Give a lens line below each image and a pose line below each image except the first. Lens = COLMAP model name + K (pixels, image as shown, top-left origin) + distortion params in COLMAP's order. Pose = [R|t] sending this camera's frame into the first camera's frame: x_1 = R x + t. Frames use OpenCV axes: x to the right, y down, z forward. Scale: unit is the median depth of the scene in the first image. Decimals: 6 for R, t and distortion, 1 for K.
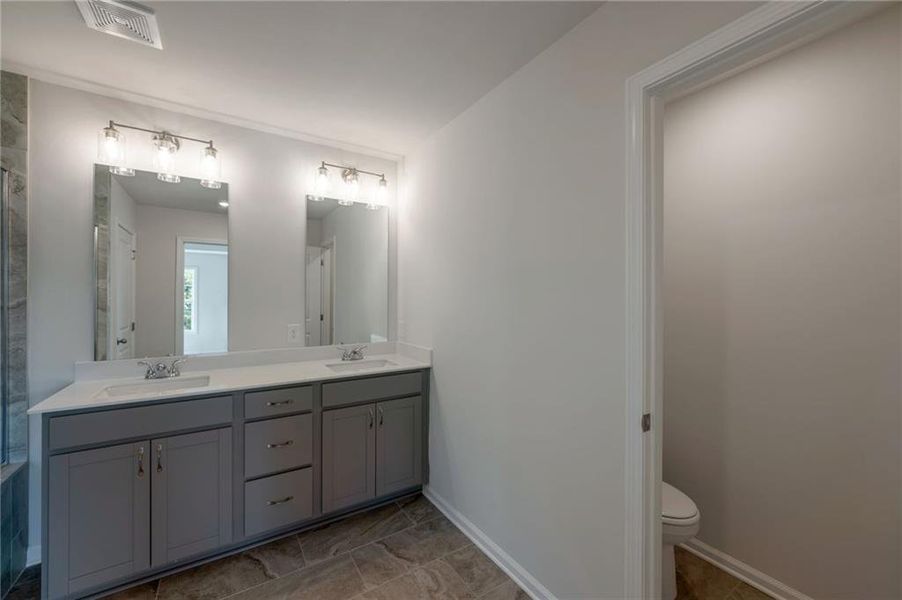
lens RADIAL K [[368.3, 0, 453.1], [0, 368.3, 298.7], [0, 0, 1]] dist [-0.000096, 0.000312]
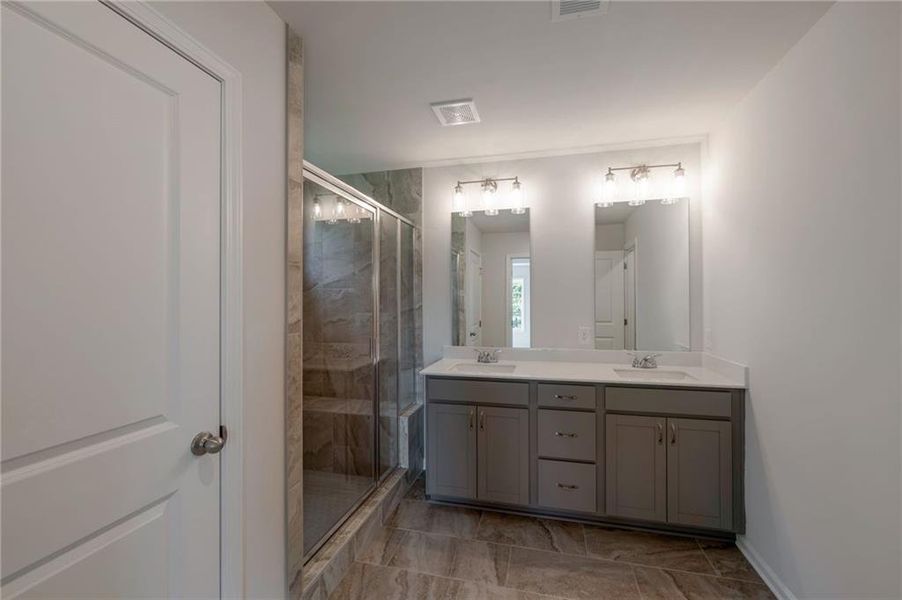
lens RADIAL K [[368.3, 0, 453.1], [0, 368.3, 298.7], [0, 0, 1]] dist [-0.000096, 0.000312]
pose [[0.680807, -0.011796, -0.732368, 0.101514], [0.003935, 0.999915, -0.012447, -0.000627], [0.732453, 0.005592, 0.680795, -0.004639]]
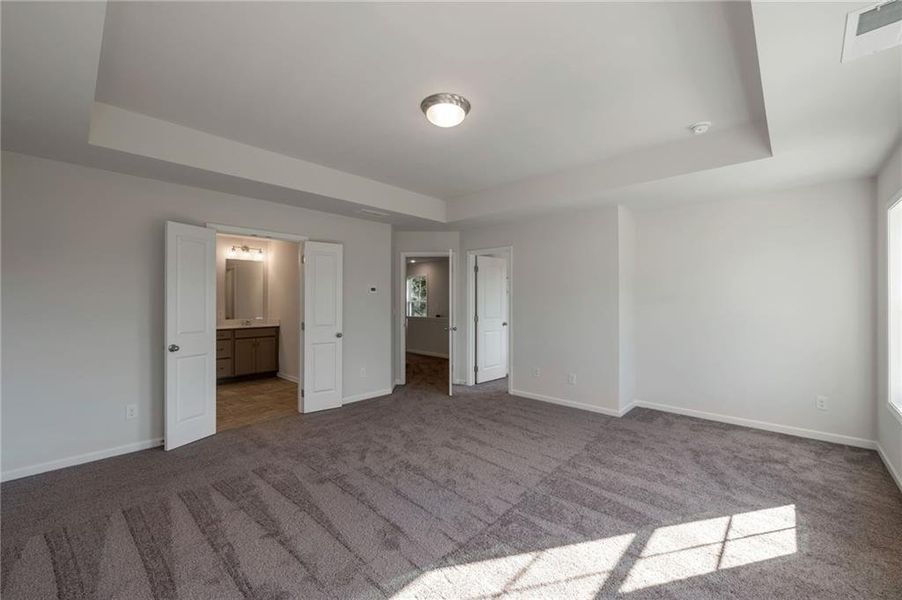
lens RADIAL K [[368.3, 0, 453.1], [0, 368.3, 298.7], [0, 0, 1]] dist [-0.000096, 0.000312]
pose [[0.971325, -0.001550, 0.237749, 0.568808], [0.002065, 0.999996, -0.001916, -0.000422], [-0.237745, 0.002352, 0.971325, -2.027820]]
